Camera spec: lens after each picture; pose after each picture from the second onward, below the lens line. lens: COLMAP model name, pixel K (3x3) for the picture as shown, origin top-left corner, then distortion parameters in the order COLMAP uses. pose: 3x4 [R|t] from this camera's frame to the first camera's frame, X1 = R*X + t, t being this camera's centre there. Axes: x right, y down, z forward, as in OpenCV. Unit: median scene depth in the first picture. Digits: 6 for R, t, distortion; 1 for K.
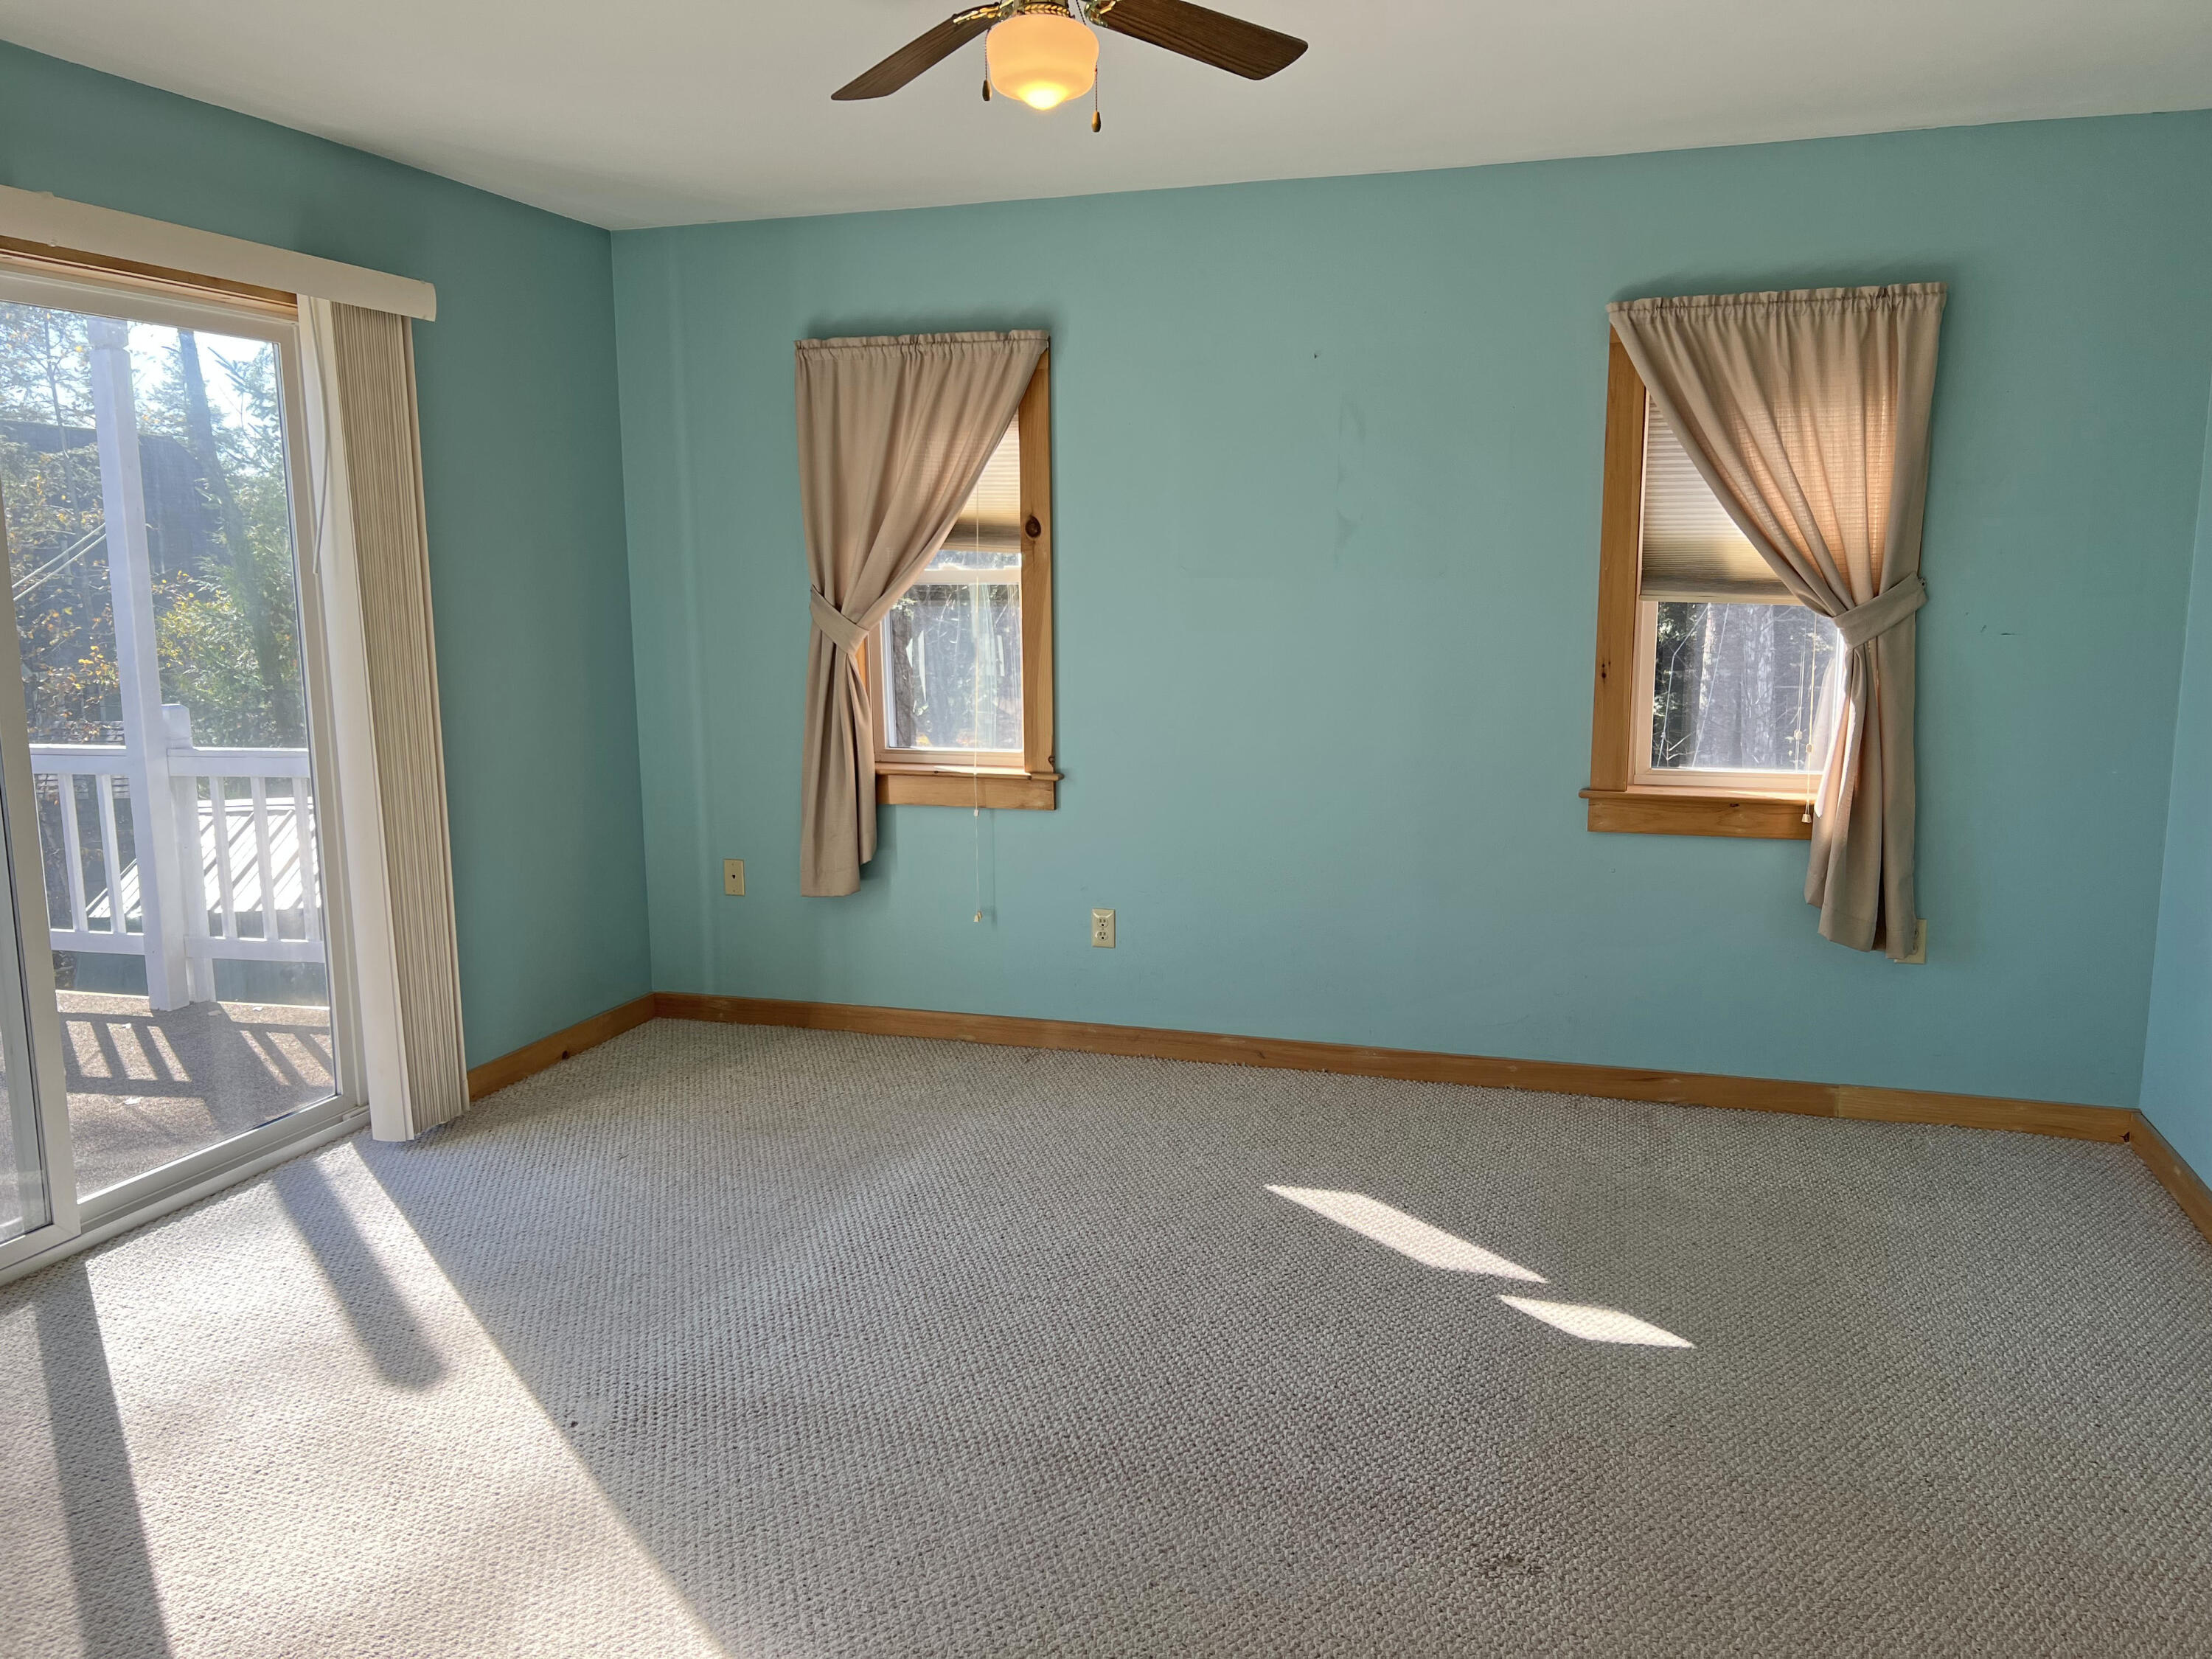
lens RADIAL K [[1668.8, 0, 1119.2], [0, 1668.8, 840.4], [0, 0, 1]] dist [0.059025, -0.059019]
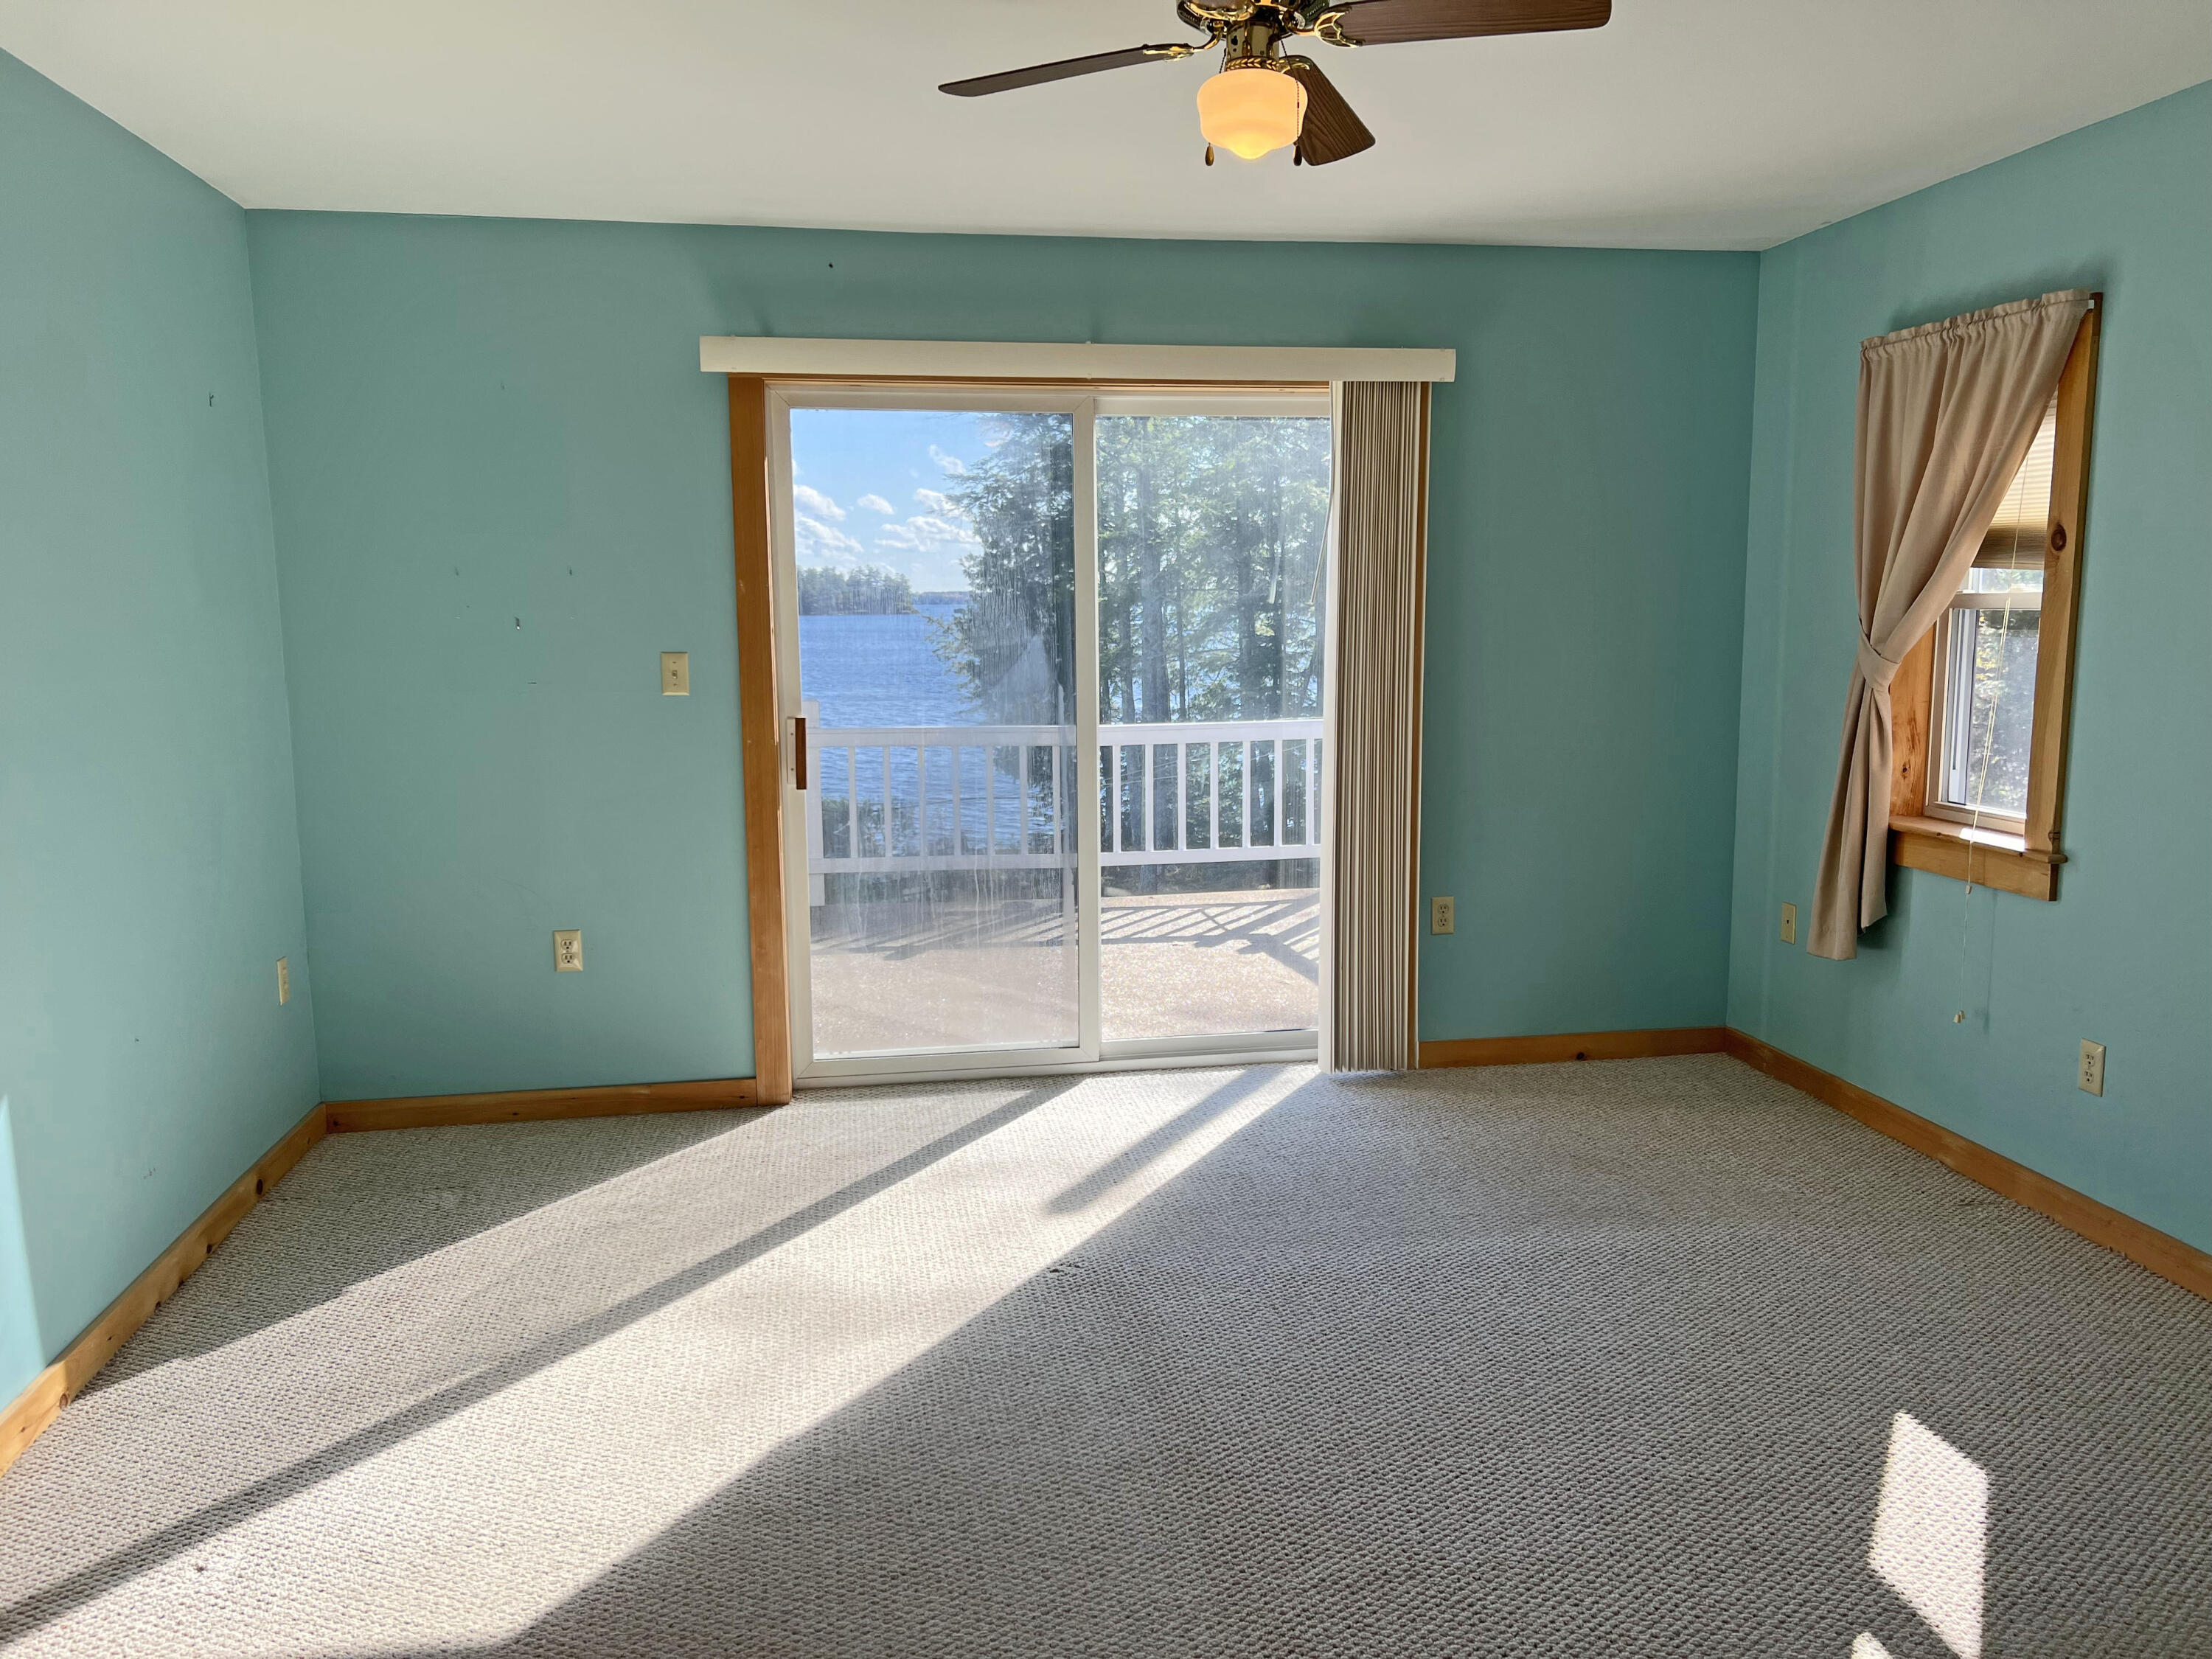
lens RADIAL K [[1668.8, 0, 1115.1], [0, 1668.8, 818.3], [0, 0, 1]] dist [0.059025, -0.059019]
pose [[0.451341, 0.118857, -0.884401, 0.464363], [-0.139614, 0.988290, 0.061569, -0.044538], [0.881362, 0.095686, 0.462650, 0.255576]]
